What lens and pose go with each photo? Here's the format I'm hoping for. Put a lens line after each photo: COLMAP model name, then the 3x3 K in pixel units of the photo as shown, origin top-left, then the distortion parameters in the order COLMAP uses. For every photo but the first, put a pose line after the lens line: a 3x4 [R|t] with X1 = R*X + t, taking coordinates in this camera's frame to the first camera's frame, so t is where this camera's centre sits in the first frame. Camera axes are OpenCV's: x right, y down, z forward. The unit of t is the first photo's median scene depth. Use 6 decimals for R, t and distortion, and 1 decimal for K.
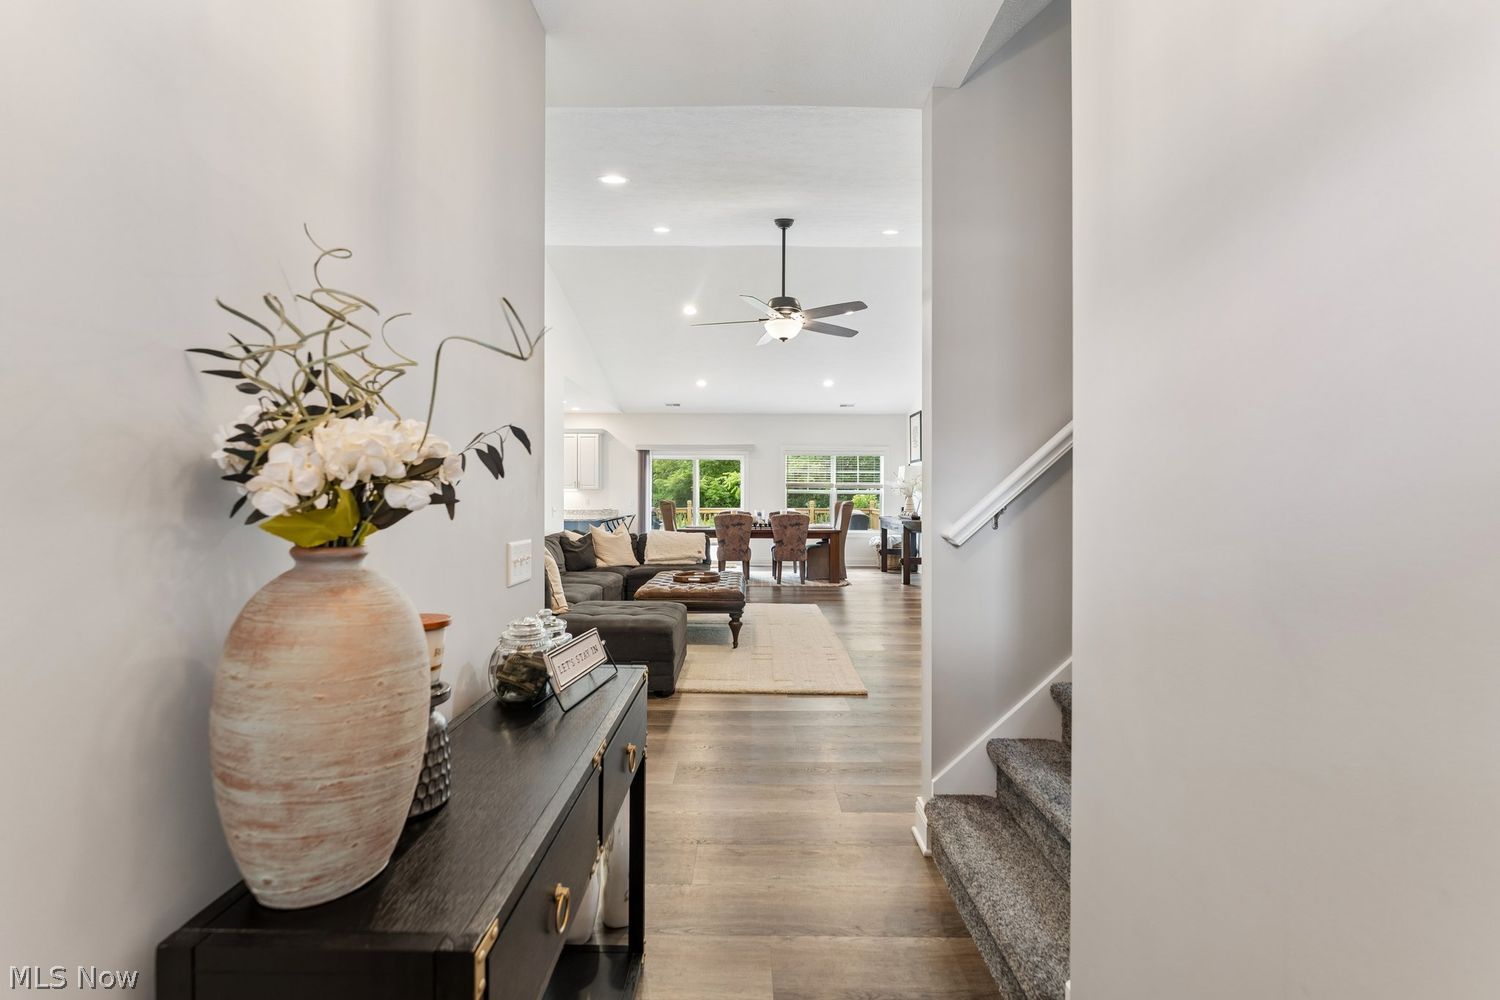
lens RADIAL K [[601.8, 0, 747.6], [0, 601.8, 493.4], [0, 0, 1]] dist [-0.000232, 0.000073]
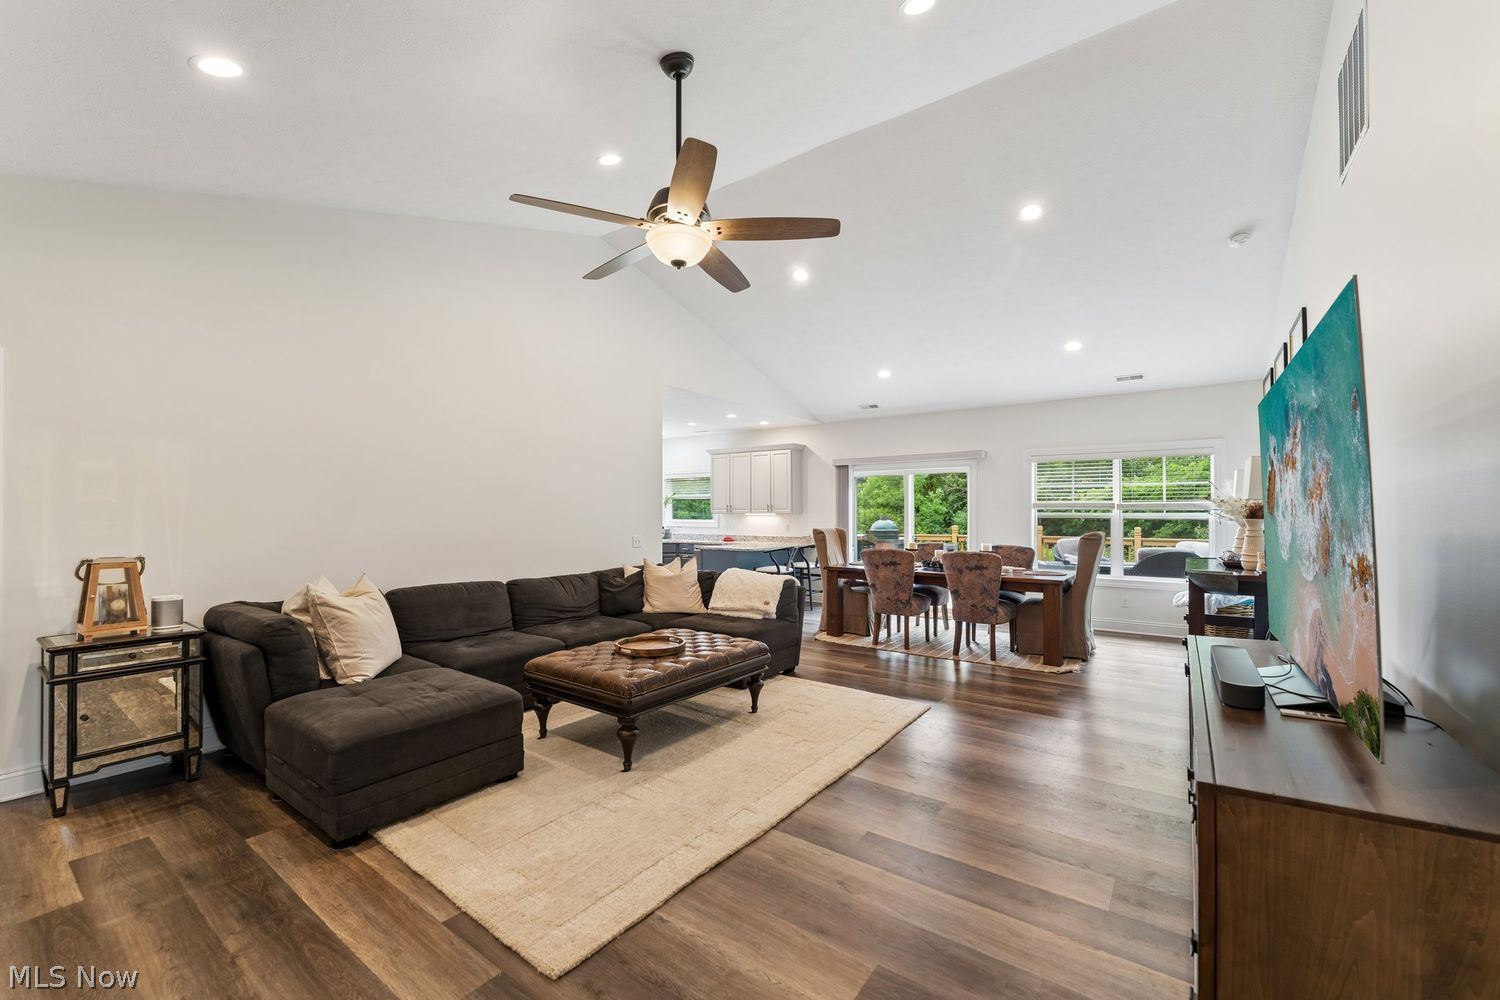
lens RADIAL K [[601.8, 0, 747.6], [0, 601.8, 493.4], [0, 0, 1]] dist [-0.000232, 0.000073]
pose [[0.813003, -0.023063, -0.581803, 0.205147], [0.002882, 0.999362, -0.035588, -0.004456], [0.582253, 0.027256, 0.812551, 0.260054]]
